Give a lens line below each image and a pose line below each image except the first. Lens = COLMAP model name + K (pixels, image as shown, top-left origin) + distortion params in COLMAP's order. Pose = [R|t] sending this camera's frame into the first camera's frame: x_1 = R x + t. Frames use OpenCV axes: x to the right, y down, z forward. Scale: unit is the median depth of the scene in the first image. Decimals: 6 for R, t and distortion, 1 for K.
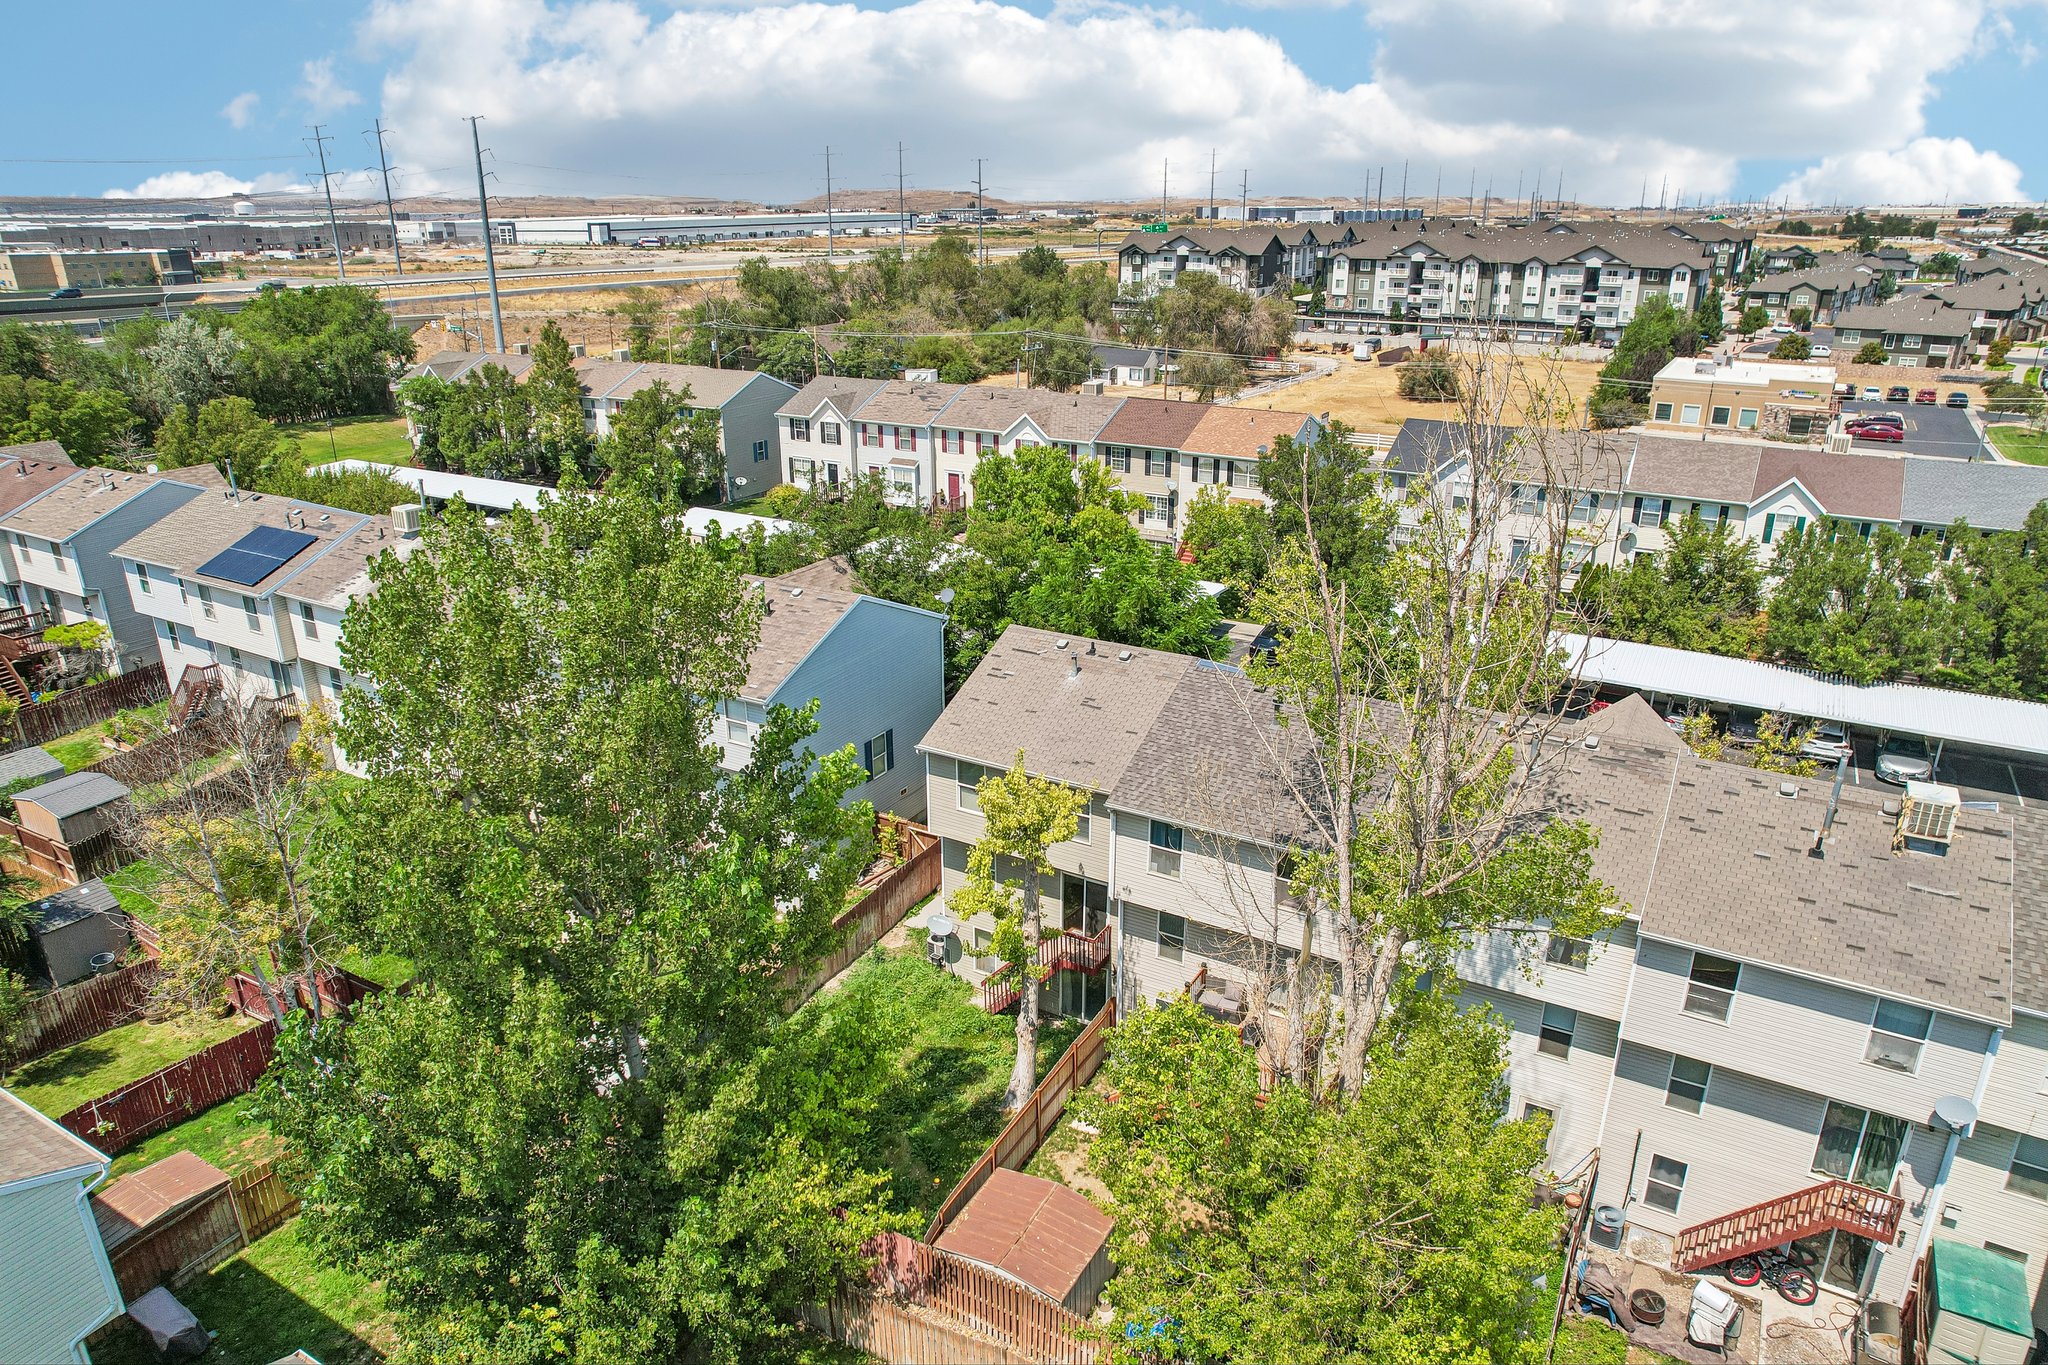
lens RADIAL K [[1315.8, 0, 1024.0], [0, 1315.8, 682.5], [0, 0, 1]] dist [-0.072631, 0.061601]
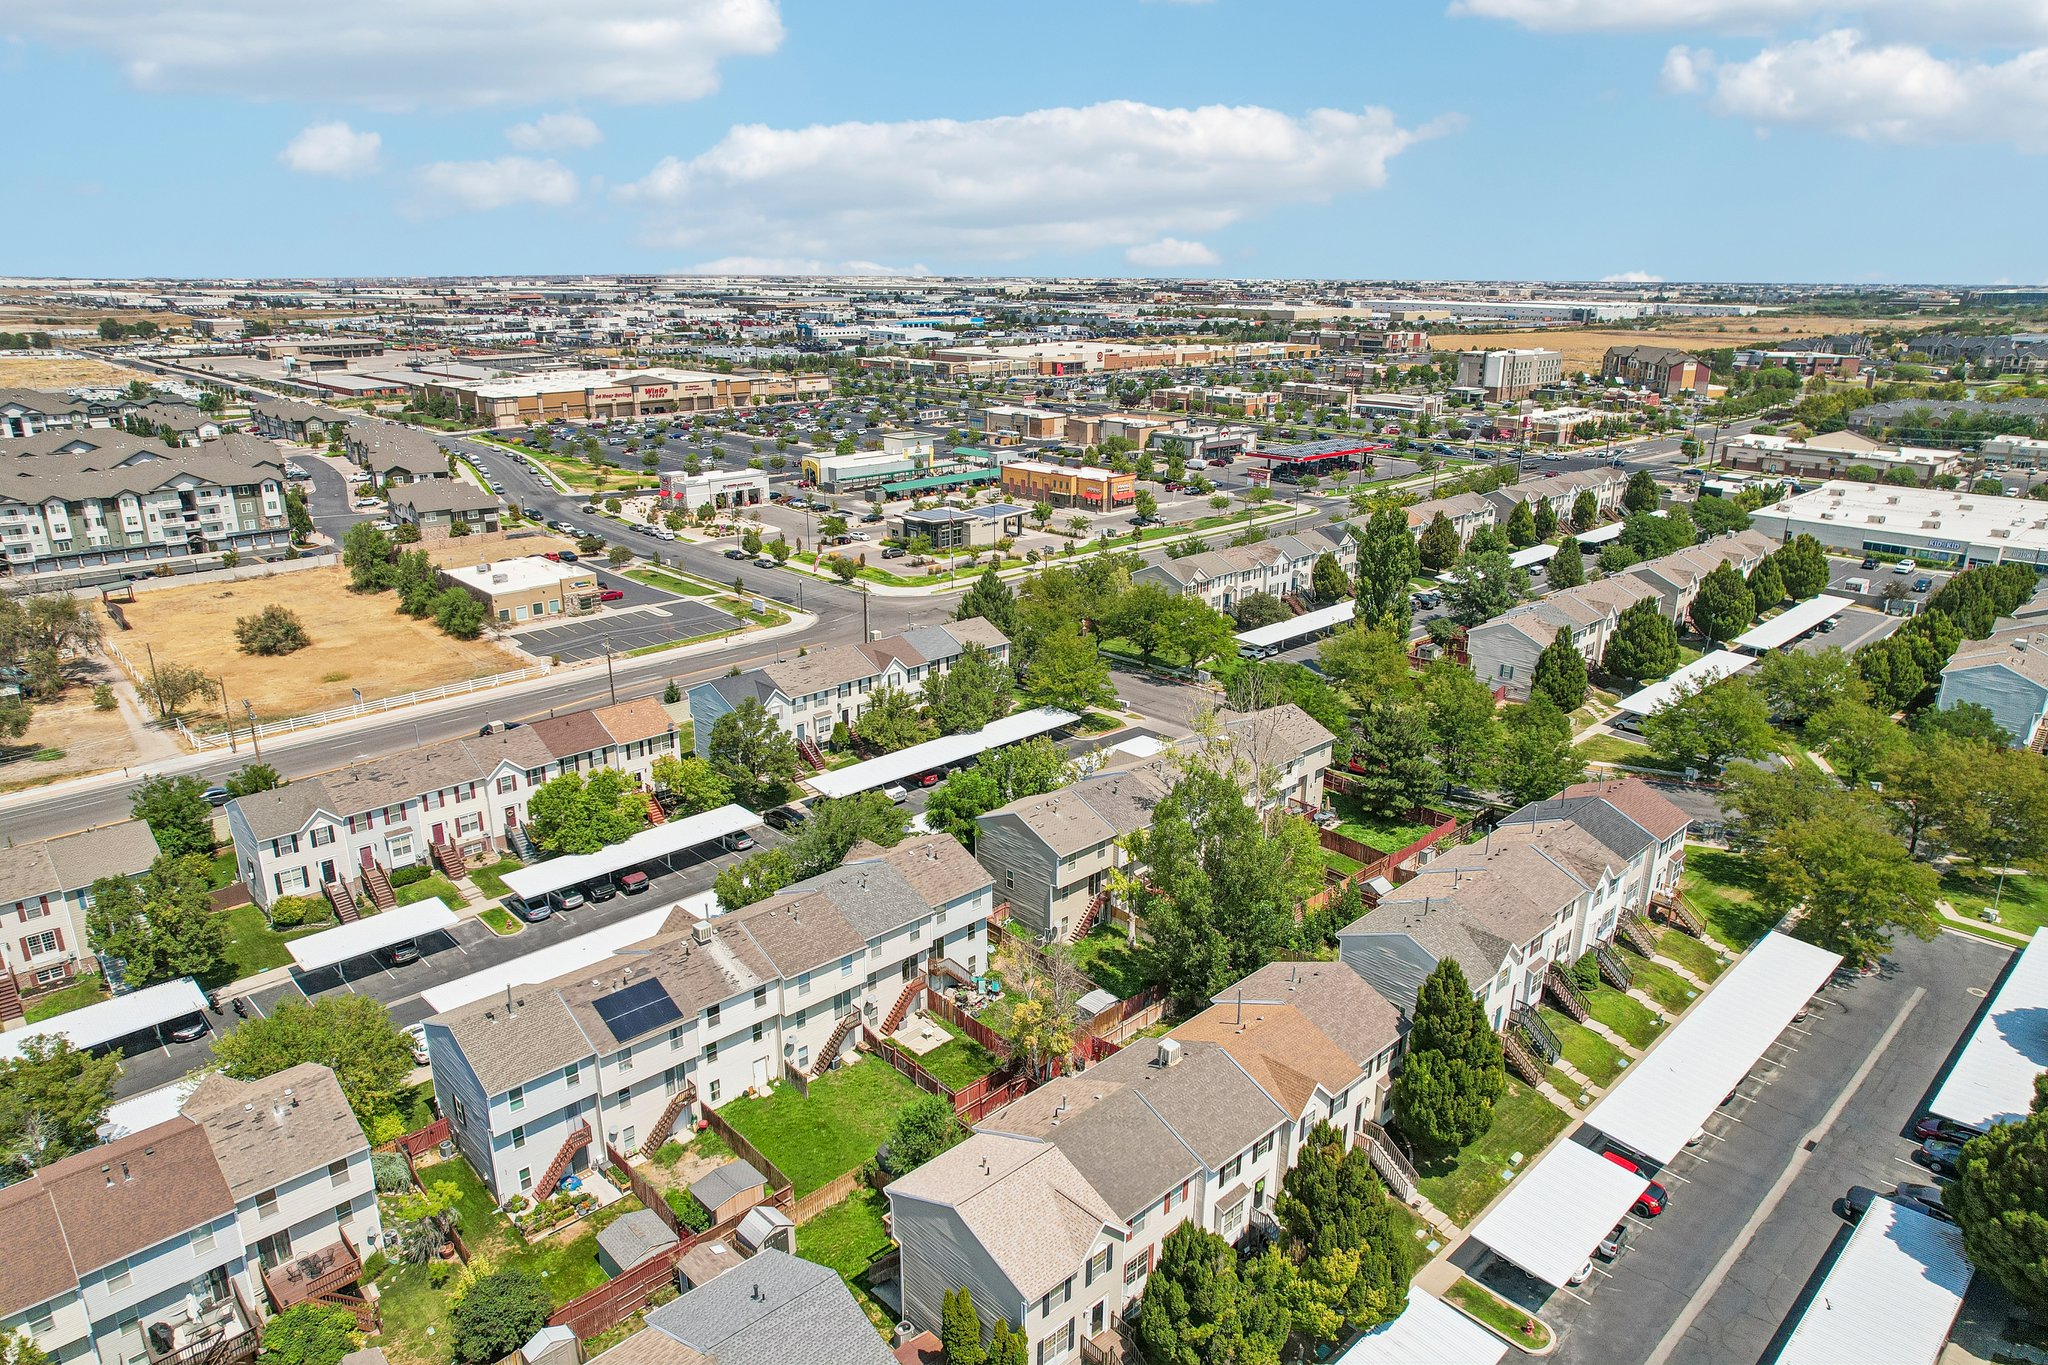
lens RADIAL K [[1315.8, 0, 1024.0], [0, 1315.8, 682.5], [0, 0, 1]] dist [-0.072631, 0.061601]
pose [[0.272676, -0.288397, 0.917864, -0.425765], [0.331832, 0.923667, 0.191641, -0.142417], [-0.903070, 0.252321, 0.347561, 0.008269]]
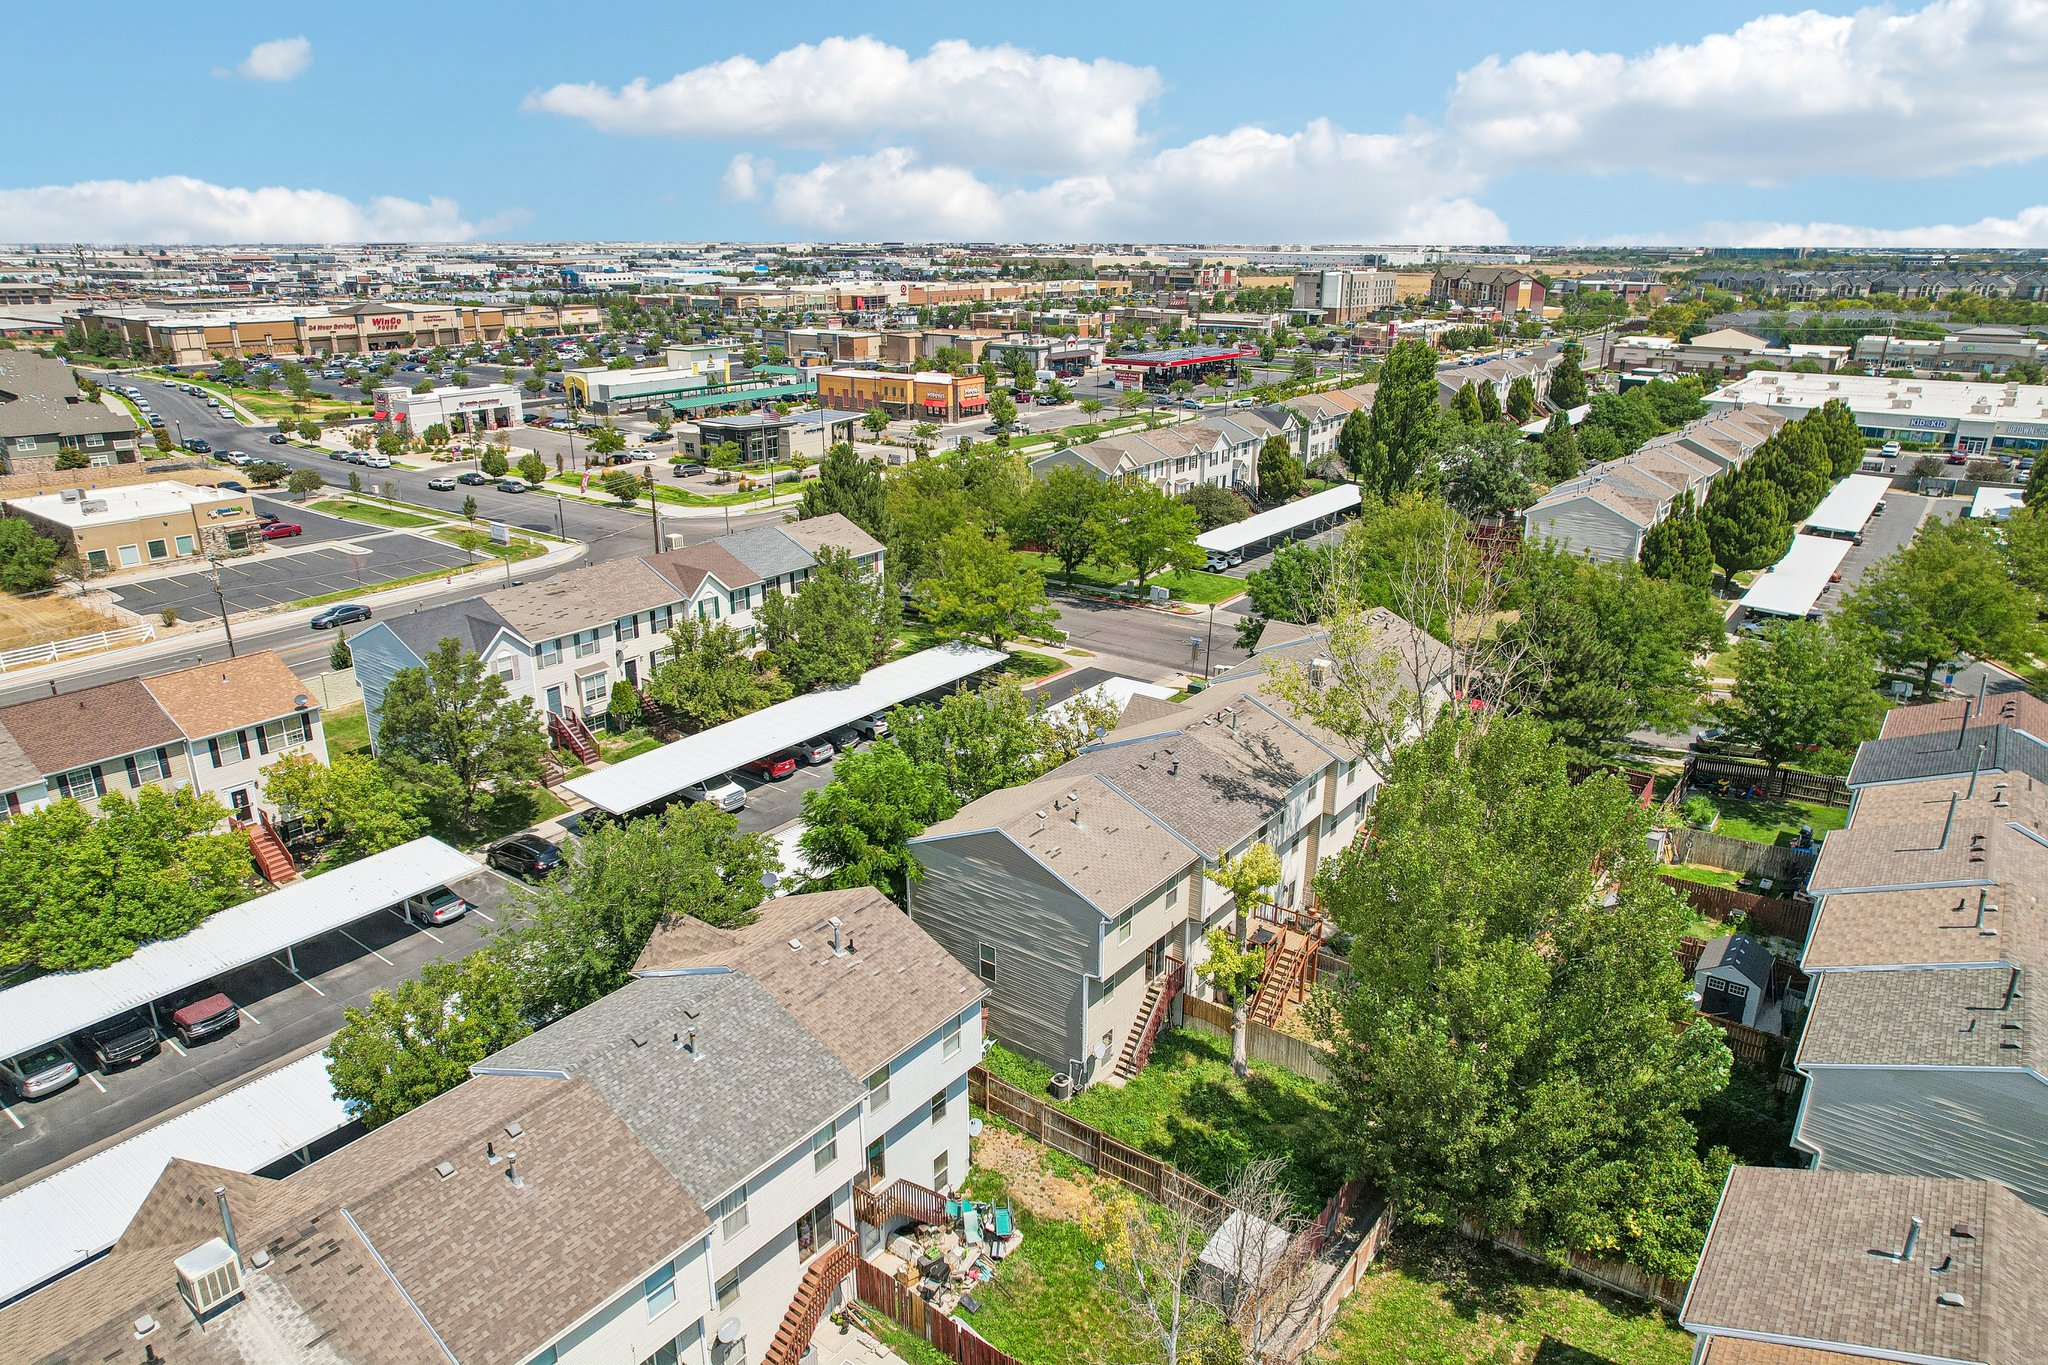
lens RADIAL K [[1315.8, 0, 1024.0], [0, 1315.8, 682.5], [0, 0, 1]] dist [-0.072631, 0.061601]
pose [[0.116088, -0.319018, 0.940612, -0.208662], [0.345308, 0.900904, 0.262934, -0.090002], [-0.931282, 0.294278, 0.214743, 0.128319]]
